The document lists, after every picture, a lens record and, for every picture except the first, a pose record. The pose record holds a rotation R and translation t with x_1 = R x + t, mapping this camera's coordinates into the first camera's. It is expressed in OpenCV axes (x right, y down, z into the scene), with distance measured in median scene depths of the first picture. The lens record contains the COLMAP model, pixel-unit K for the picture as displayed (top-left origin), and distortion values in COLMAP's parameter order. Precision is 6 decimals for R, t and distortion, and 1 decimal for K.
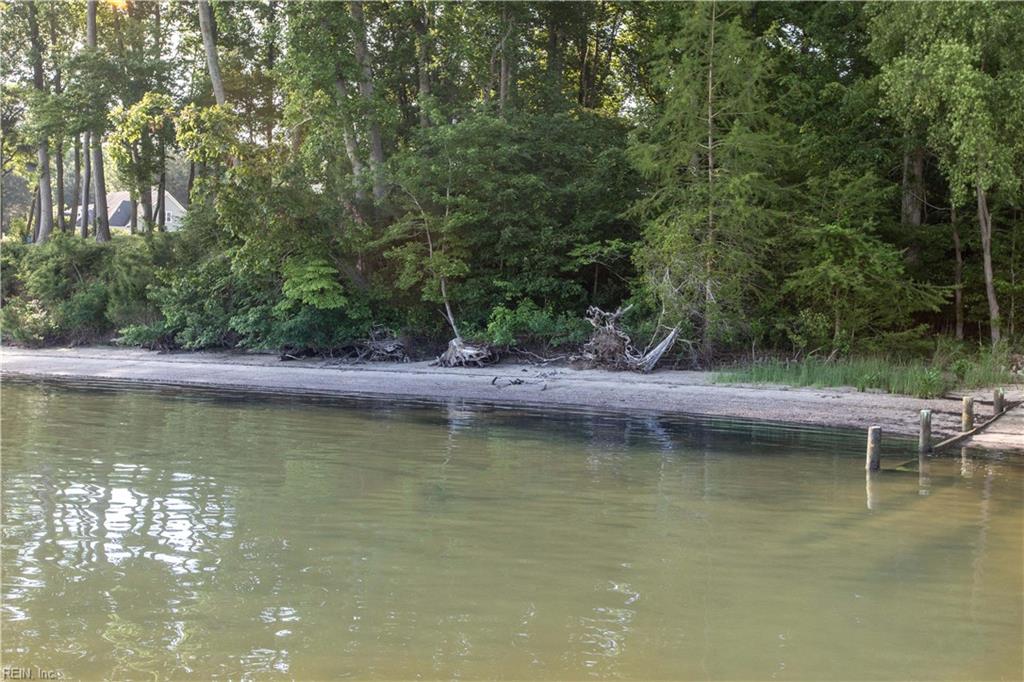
lens RADIAL K [[994.4, 0, 511.0], [0, 994.4, 335.1], [0, 0, 1]] dist [-0.002130, 0.000000]
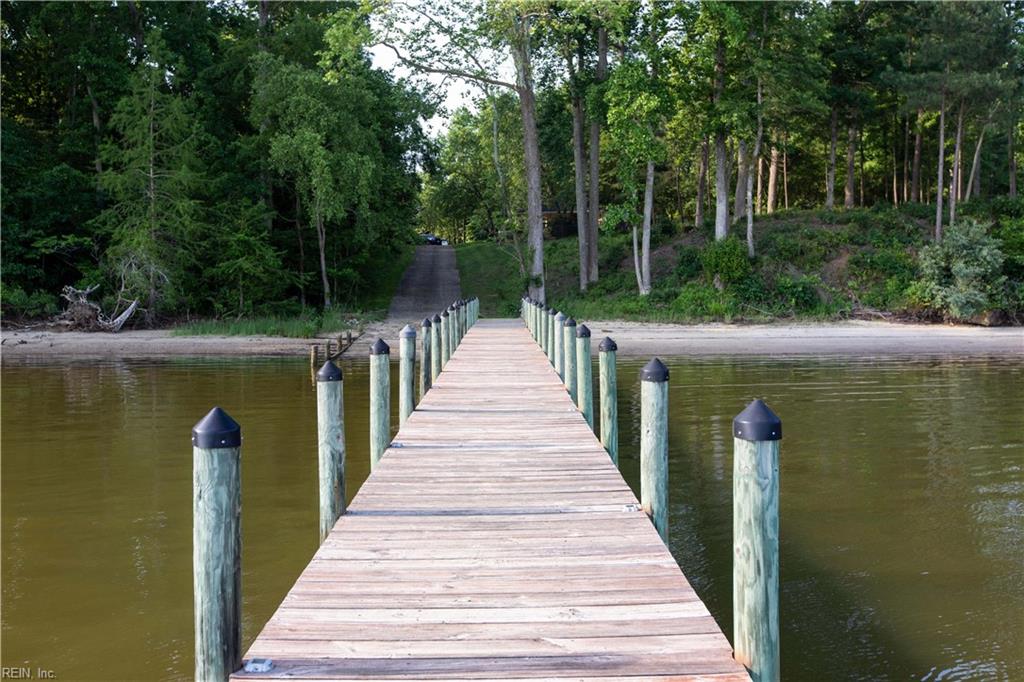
lens RADIAL K [[994.4, 0, 511.5], [0, 994.4, 340.2], [0, 0, 1]] dist [-0.002130, 0.000000]
pose [[0.763020, -0.039625, 0.645159, -0.348982], [0.017677, 0.999025, 0.040452, 0.001186], [-0.646133, -0.019461, 0.762977, -0.454471]]
